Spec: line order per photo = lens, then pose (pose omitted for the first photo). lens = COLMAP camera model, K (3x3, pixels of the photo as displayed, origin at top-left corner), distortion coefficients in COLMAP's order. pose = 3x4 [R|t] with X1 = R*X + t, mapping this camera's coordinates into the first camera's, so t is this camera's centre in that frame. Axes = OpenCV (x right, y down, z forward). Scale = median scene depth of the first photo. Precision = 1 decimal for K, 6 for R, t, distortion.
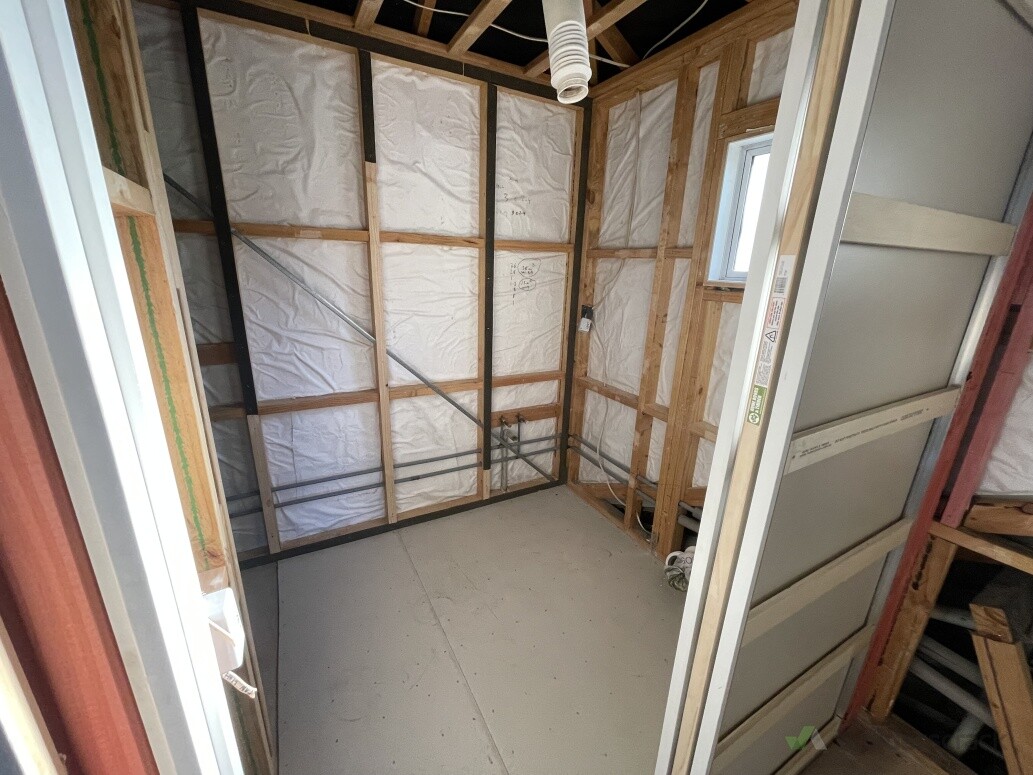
lens RADIAL K [[411.8, 0, 511.7], [0, 411.8, 389.6], [0, 0, 1]] dist [-0.000818, -0.000859]
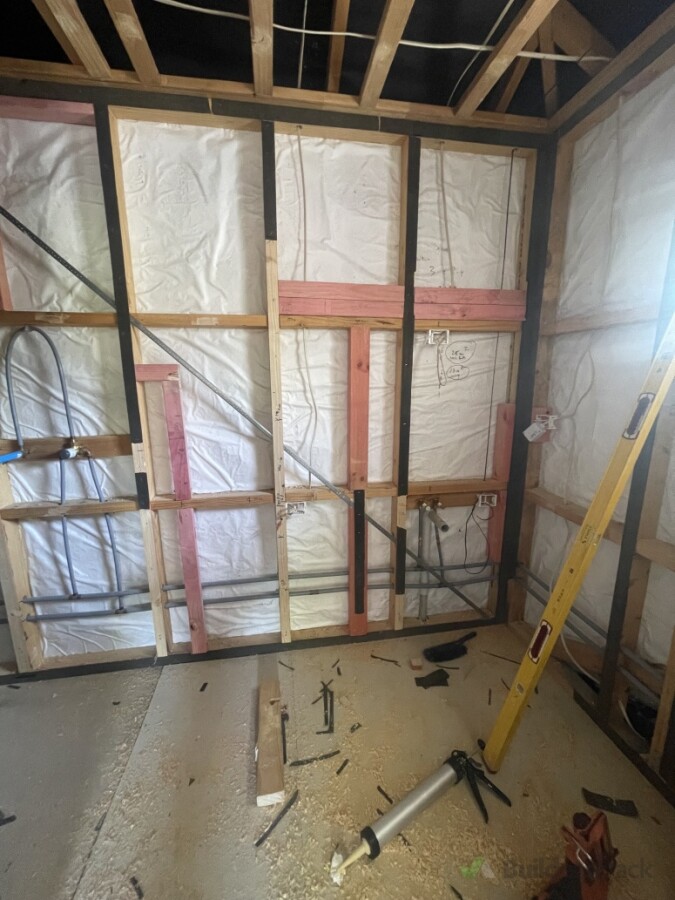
lens RADIAL K [[358.8, 0, 336.6], [0, 358.8, 446.6], [0, 0, 1]] dist [-0.000818, -0.000859]
pose [[0.944867, 0.027961, -0.326259, 0.053702], [-0.060785, 0.994008, -0.090851, -0.030531], [0.321764, 0.105674, 0.940904, 0.292786]]
